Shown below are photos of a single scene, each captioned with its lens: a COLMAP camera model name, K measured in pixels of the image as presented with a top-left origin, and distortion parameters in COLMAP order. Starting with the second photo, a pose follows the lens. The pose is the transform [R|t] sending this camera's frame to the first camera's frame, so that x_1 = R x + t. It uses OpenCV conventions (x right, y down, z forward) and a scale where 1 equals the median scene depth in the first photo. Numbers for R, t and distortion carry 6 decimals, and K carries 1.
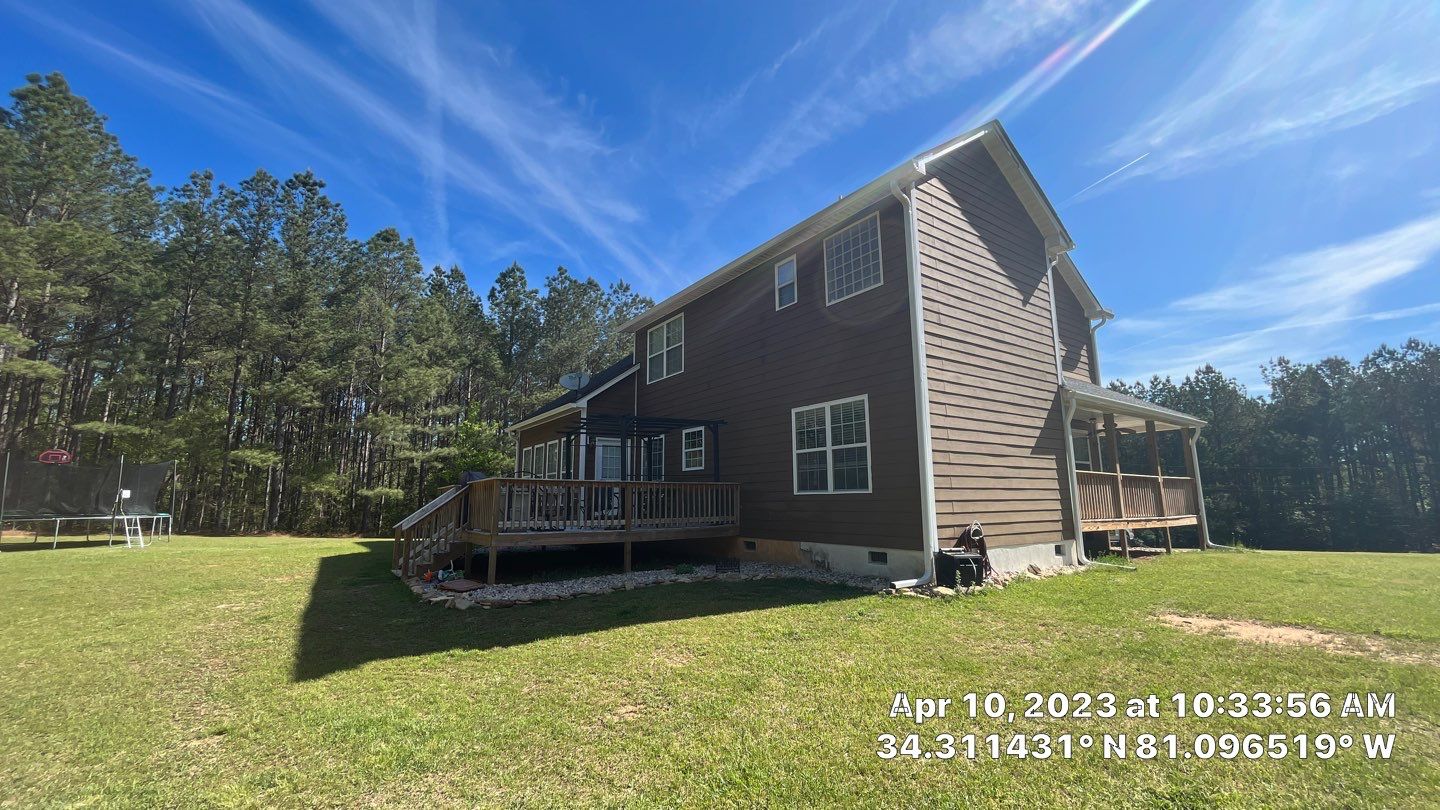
lens RADIAL K [[578.7, 0, 720.0], [0, 578.7, 405.0], [0, 0, 1]] dist [-0.000284, 0.000230]
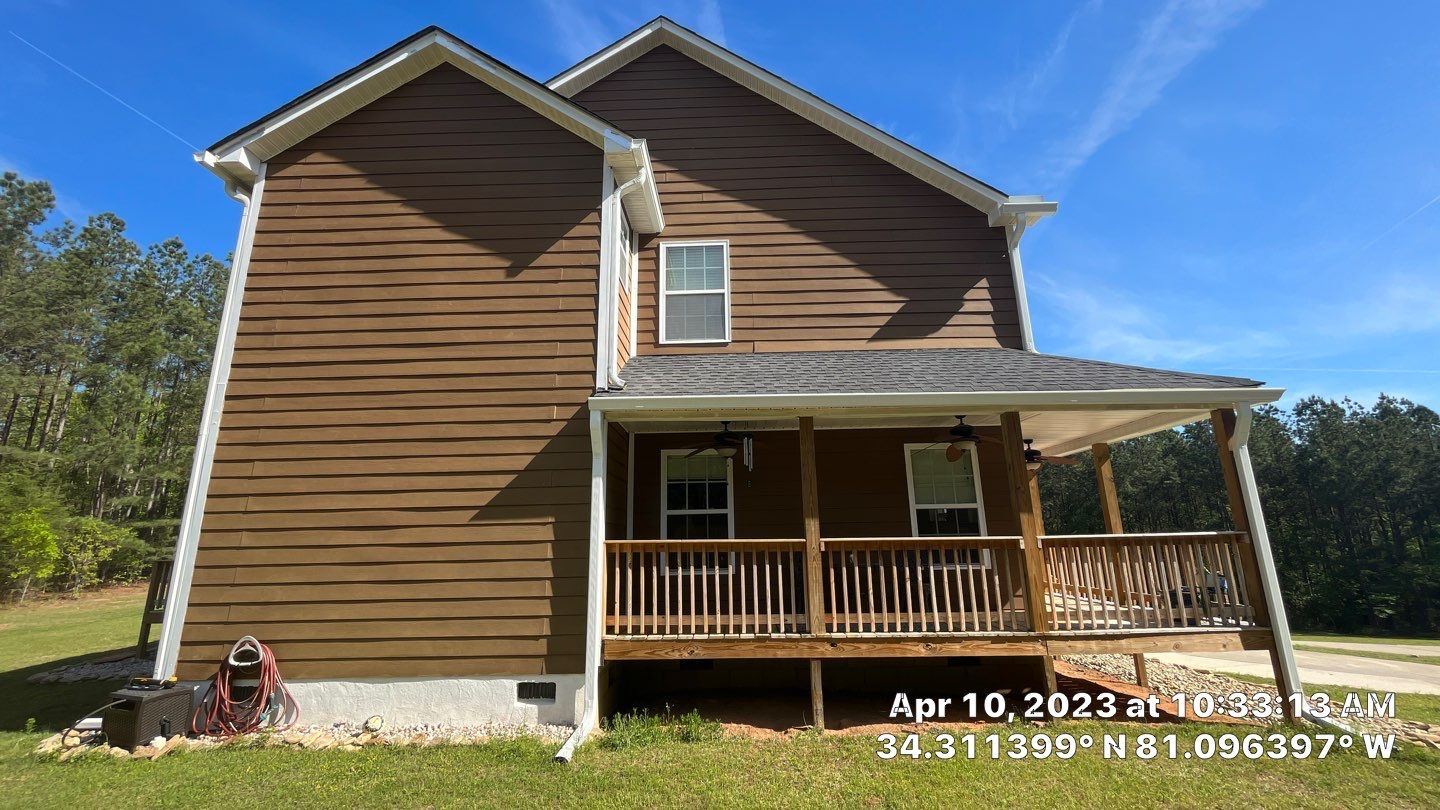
lens RADIAL K [[578.7, 0, 720.0], [0, 578.7, 405.0], [0, 0, 1]] dist [-0.000284, 0.000230]
pose [[0.809765, -0.140418, -0.569705, 1.039073], [0.109439, 0.990049, -0.088468, 0.045709], [0.576458, 0.009291, 0.817074, 0.620788]]
